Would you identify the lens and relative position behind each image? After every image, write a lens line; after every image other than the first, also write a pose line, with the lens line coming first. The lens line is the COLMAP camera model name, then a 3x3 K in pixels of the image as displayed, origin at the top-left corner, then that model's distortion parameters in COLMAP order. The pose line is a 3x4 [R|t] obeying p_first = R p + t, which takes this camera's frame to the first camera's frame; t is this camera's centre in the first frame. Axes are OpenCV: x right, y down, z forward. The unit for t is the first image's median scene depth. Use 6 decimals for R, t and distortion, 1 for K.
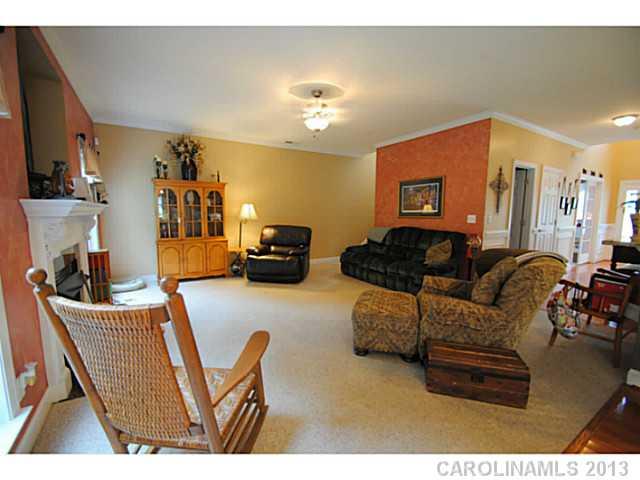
lens RADIAL K [[283.5, 0, 316.1], [0, 283.5, 245.7], [0, 0, 1]] dist [-0.000095, -0.010882]
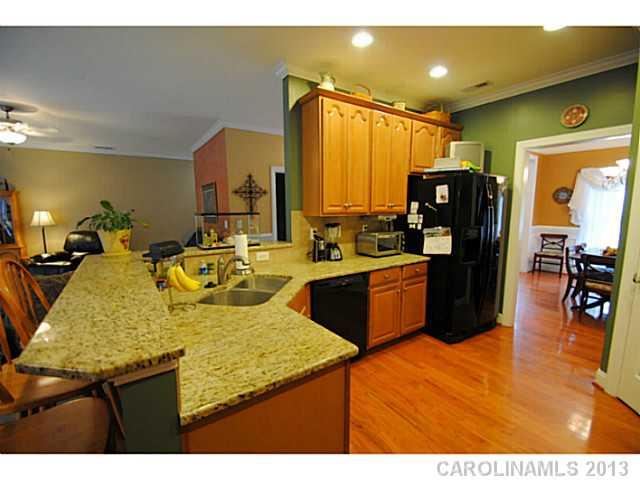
lens RADIAL K [[283.5, 0, 316.1], [0, 283.5, 245.7], [0, 0, 1]] dist [-0.000095, -0.010882]
pose [[0.998359, -0.018341, 0.054245, 0.745842], [0.017542, 0.999731, 0.015175, -0.024456], [-0.054508, -0.014199, 0.998412, -0.050986]]
